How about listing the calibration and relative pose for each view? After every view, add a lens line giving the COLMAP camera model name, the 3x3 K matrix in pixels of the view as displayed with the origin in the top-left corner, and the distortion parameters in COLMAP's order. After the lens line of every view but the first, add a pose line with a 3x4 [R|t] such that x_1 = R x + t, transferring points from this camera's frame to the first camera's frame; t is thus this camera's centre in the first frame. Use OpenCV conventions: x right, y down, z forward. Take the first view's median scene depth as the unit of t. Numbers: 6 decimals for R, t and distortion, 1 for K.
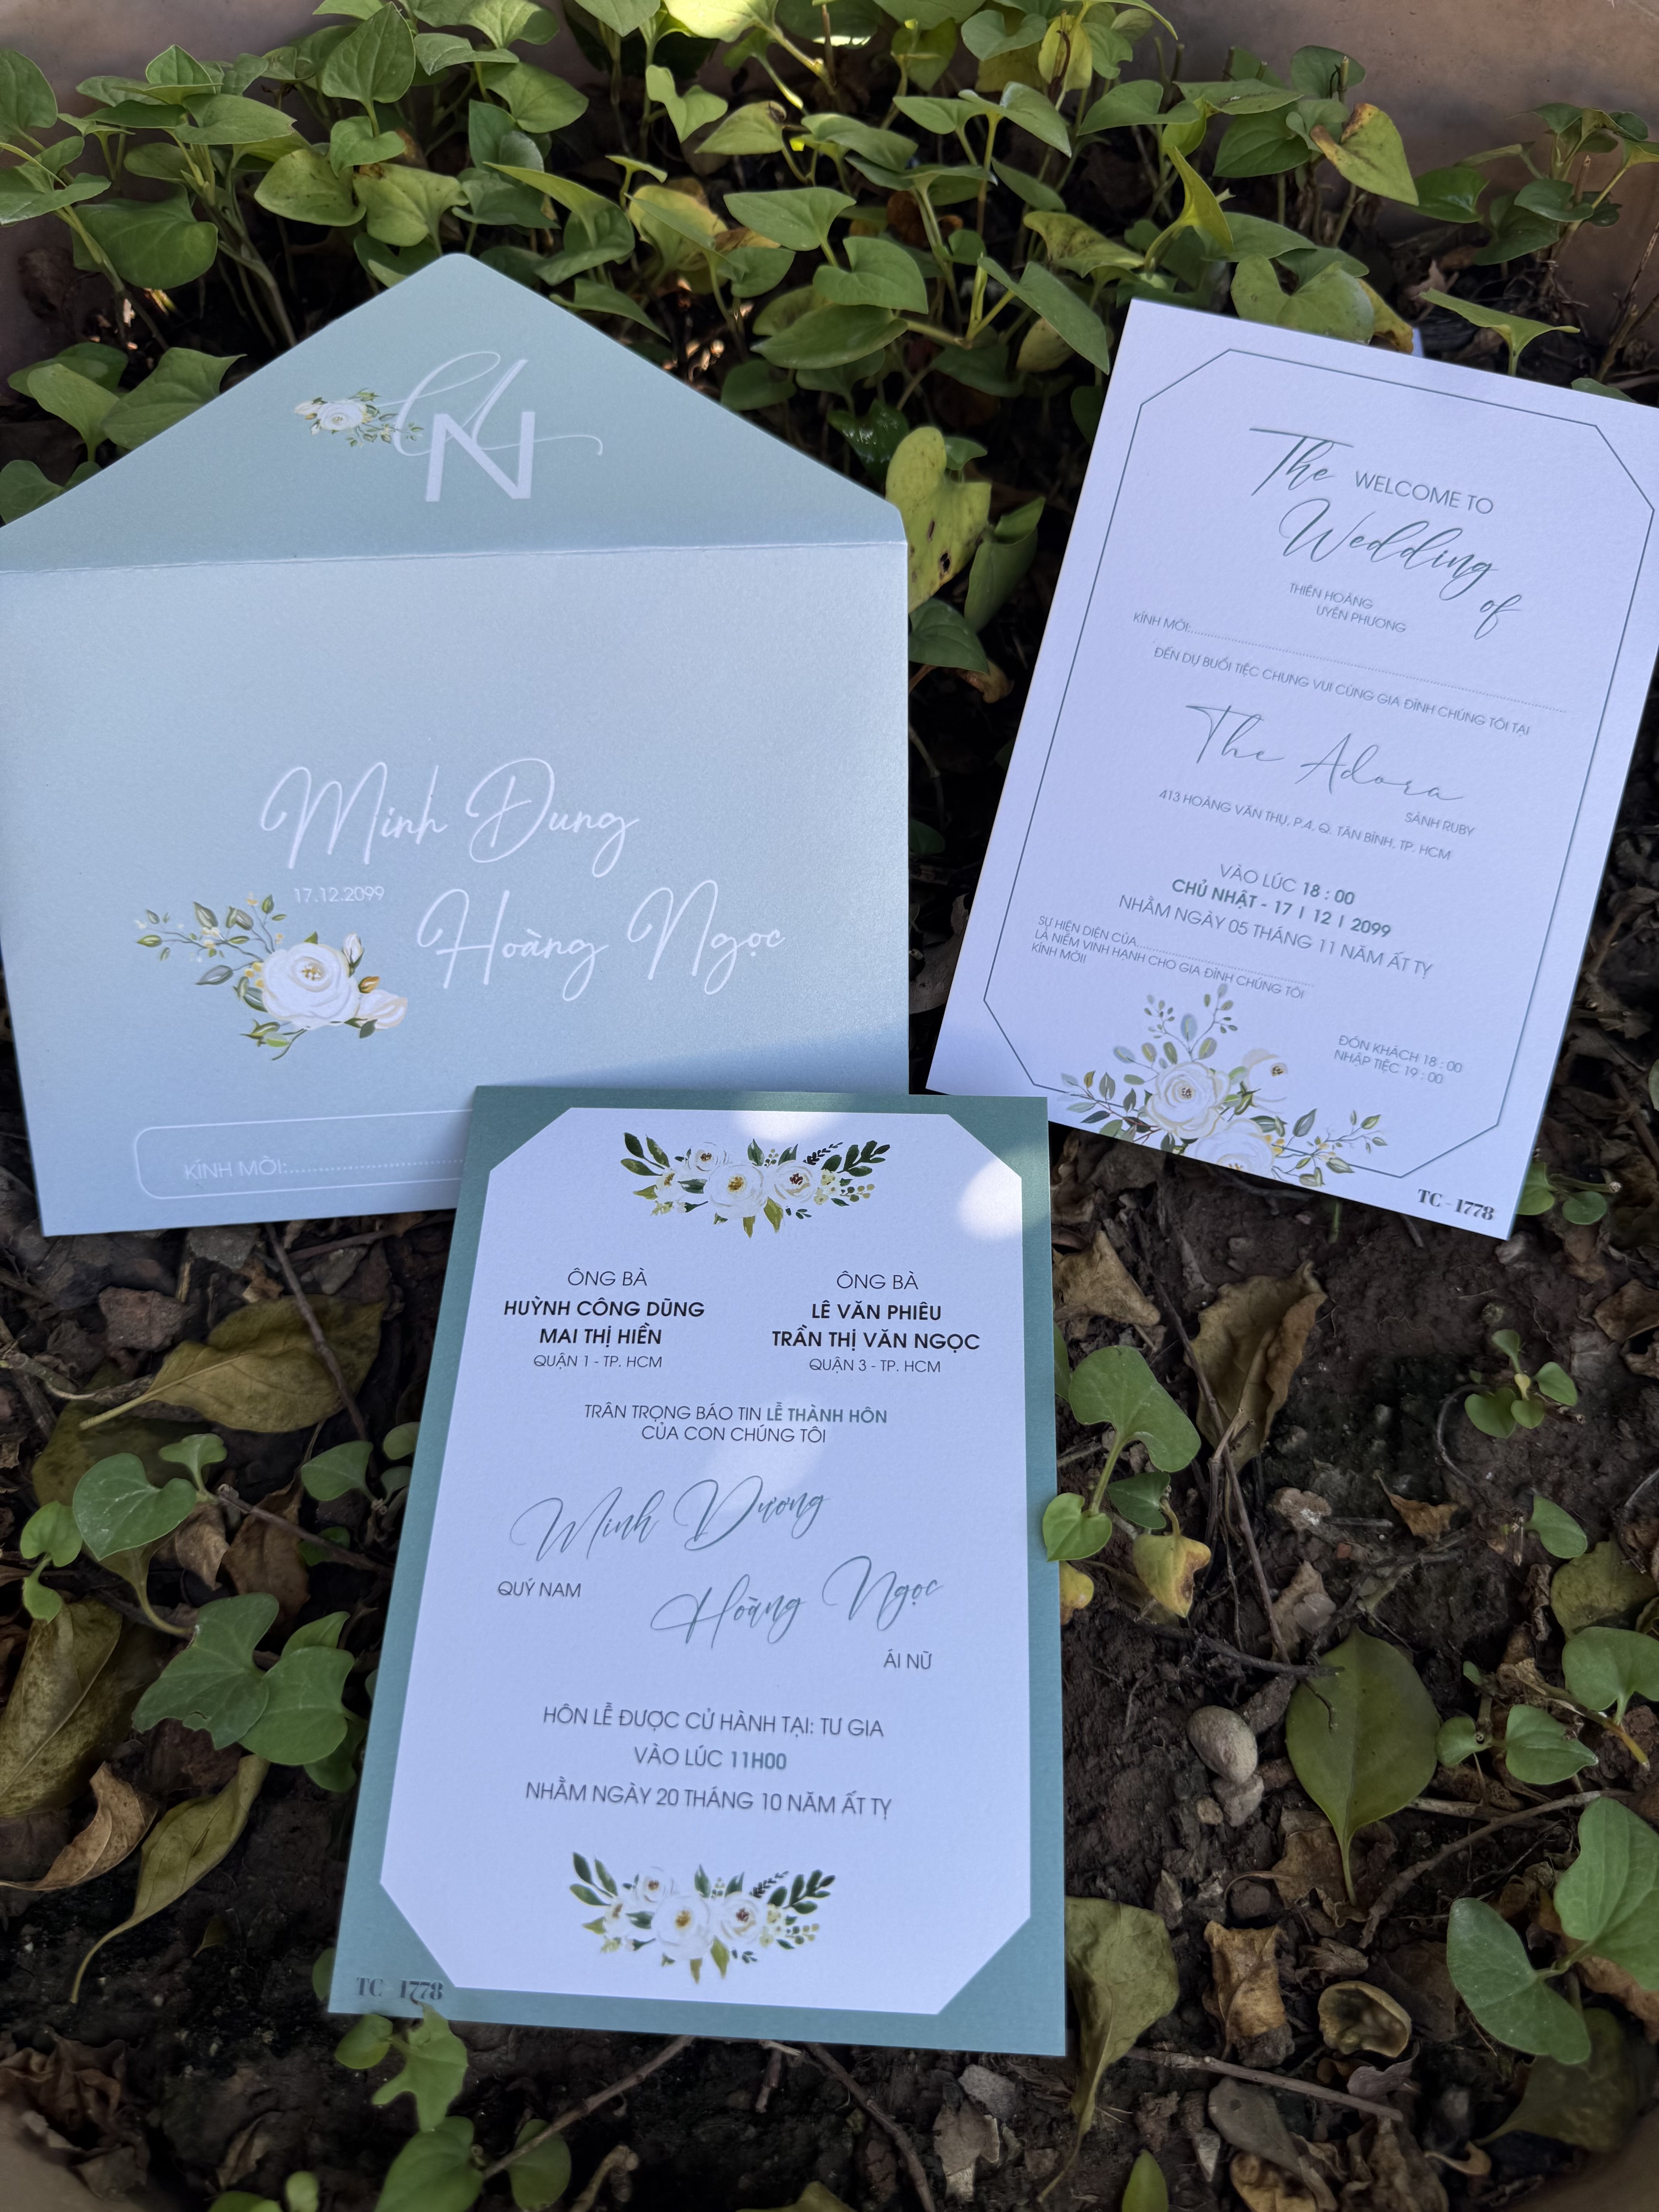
lens RADIAL K [[1674.8, 0, 827.7], [0, 1674.8, 1102.6], [0, 0, 1]] dist [-0.037453, 0.011501]
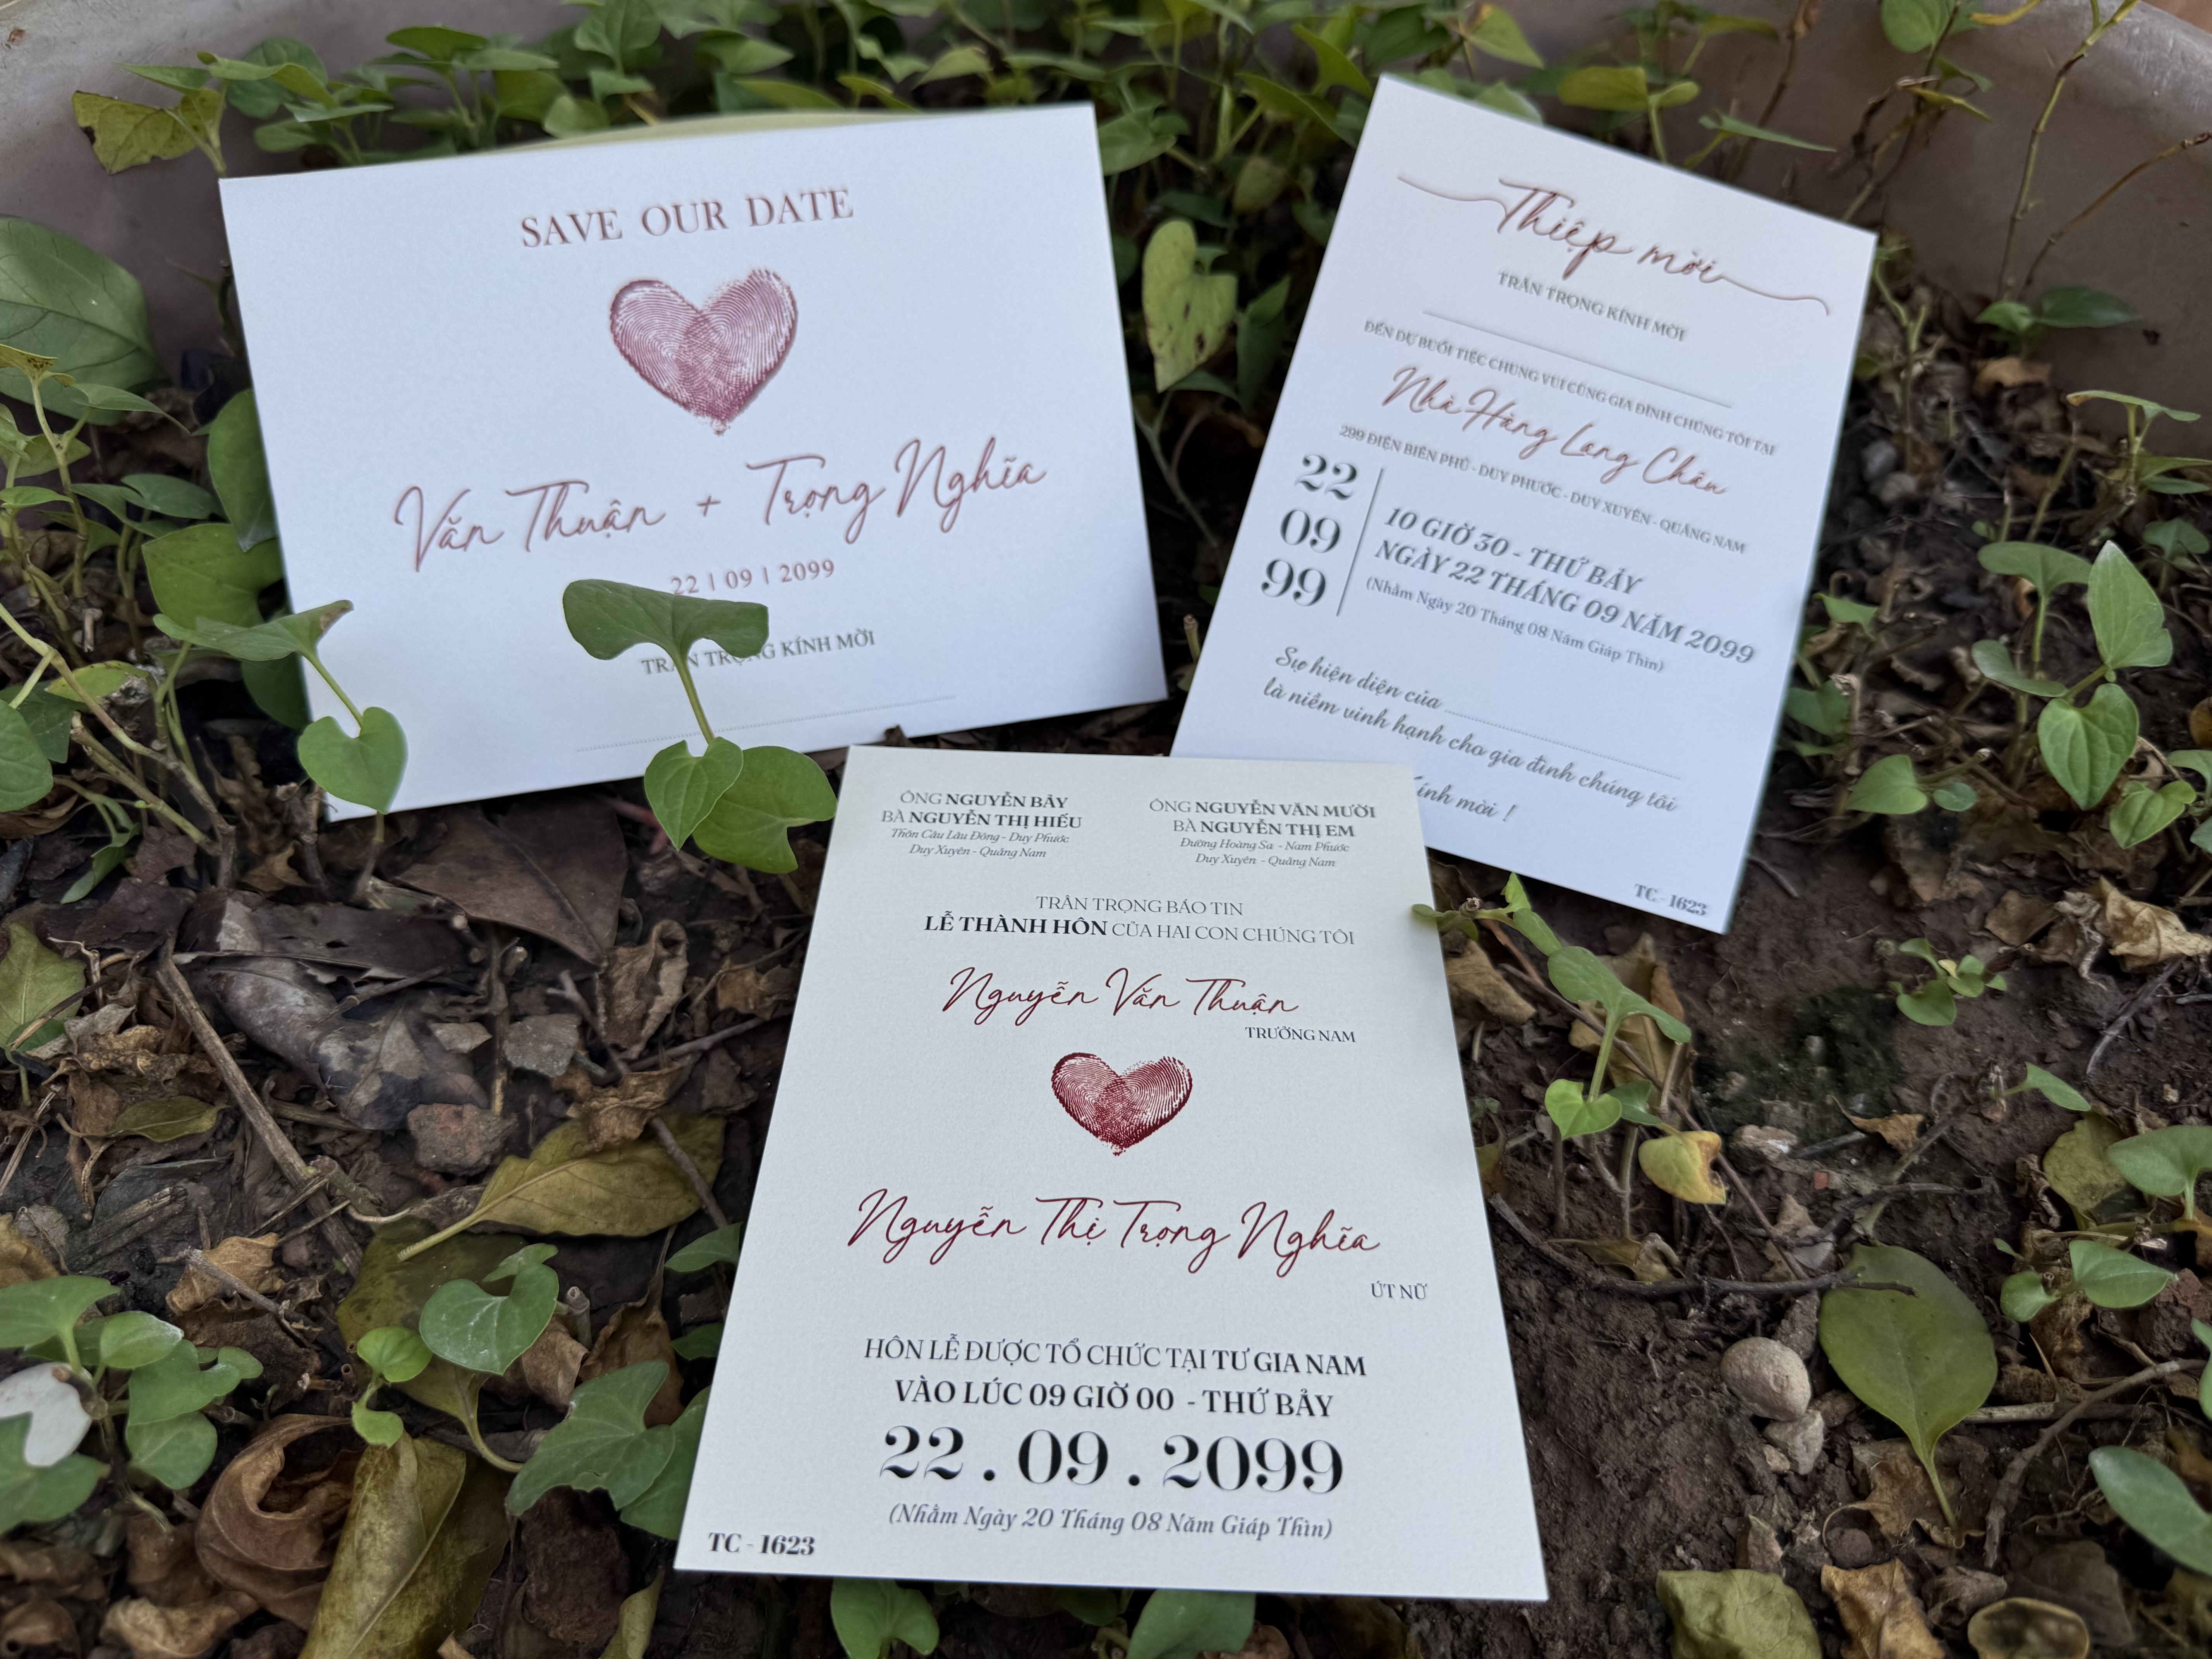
lens RADIAL K [[1674.8, 0, 1100.4], [0, 1674.8, 811.3], [0, 0, 1]] dist [-0.037453, 0.011501]
pose [[0.987068, -0.113773, 0.112929, -0.169573], [0.142929, 0.943609, -0.298618, 0.301603], [-0.072586, 0.310897, 0.947668, 0.093991]]
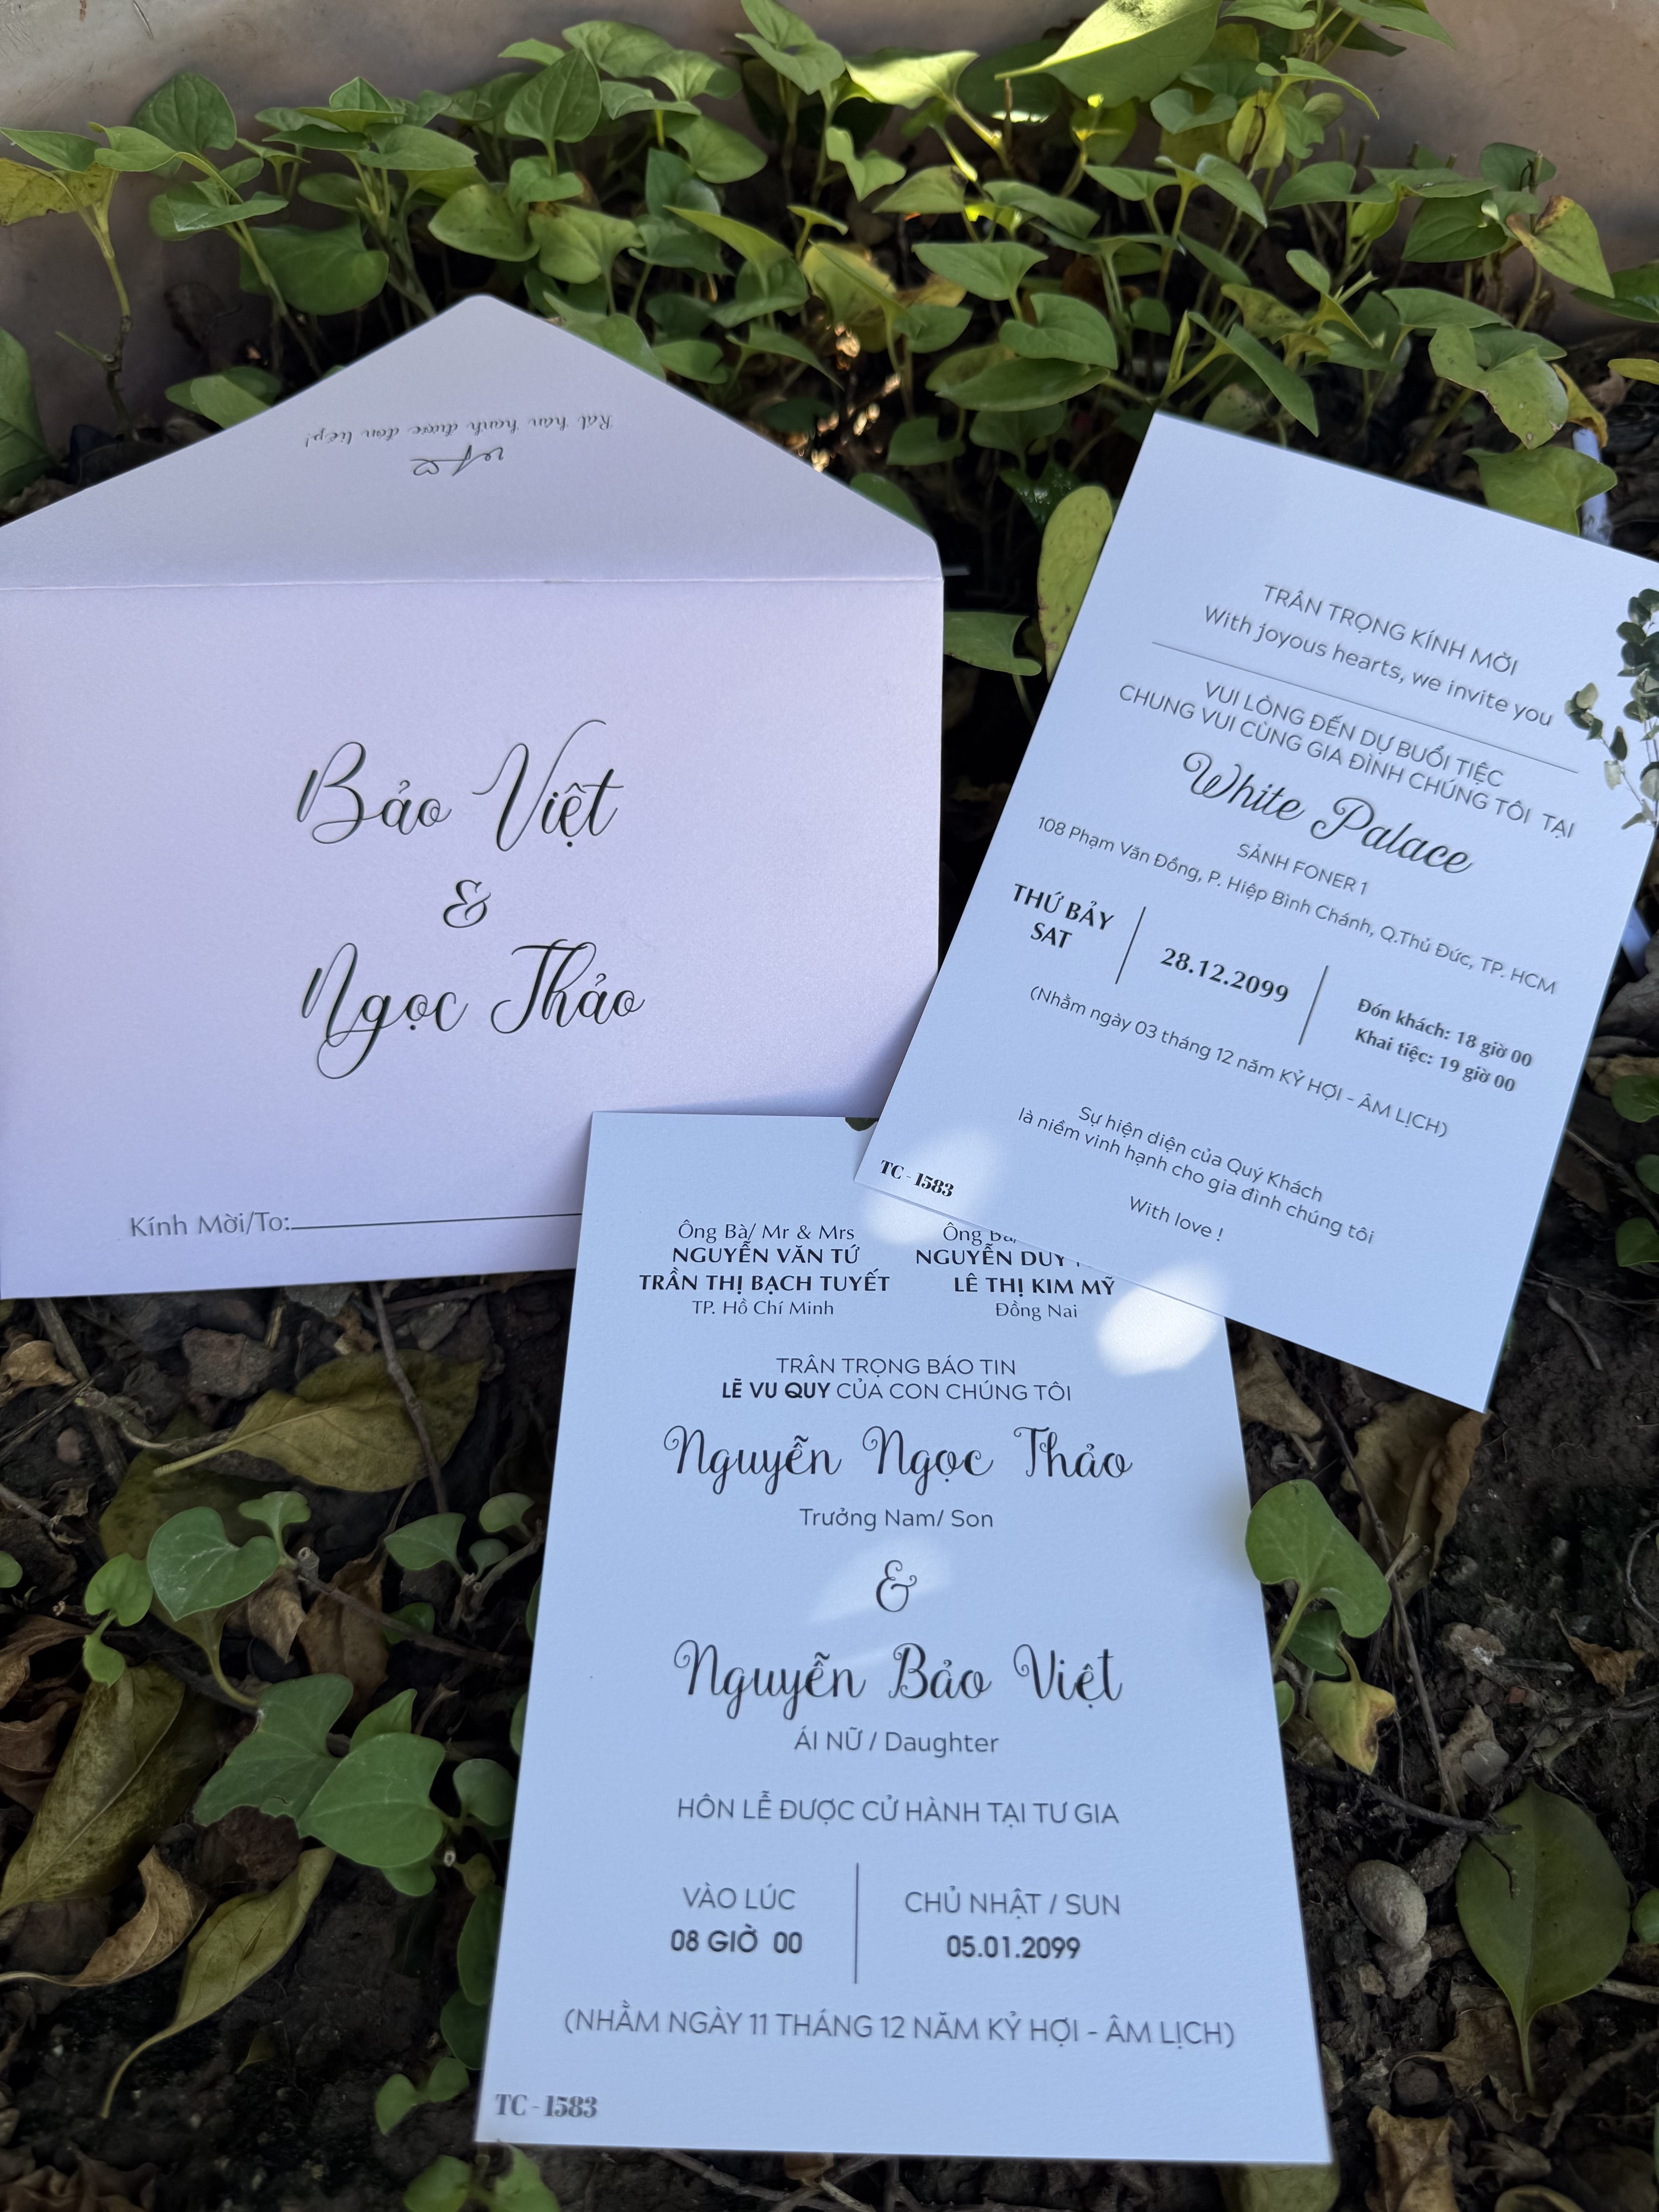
lens RADIAL K [[1674.8, 0, 830.9], [0, 1674.8, 1102.9], [0, 0, 1]] dist [-0.037453, 0.011501]
pose [[0.998165, 0.058416, -0.015956, -0.072818], [-0.059390, 0.995806, -0.069599, 0.031238], [0.011823, 0.070419, 0.997447, 0.065014]]
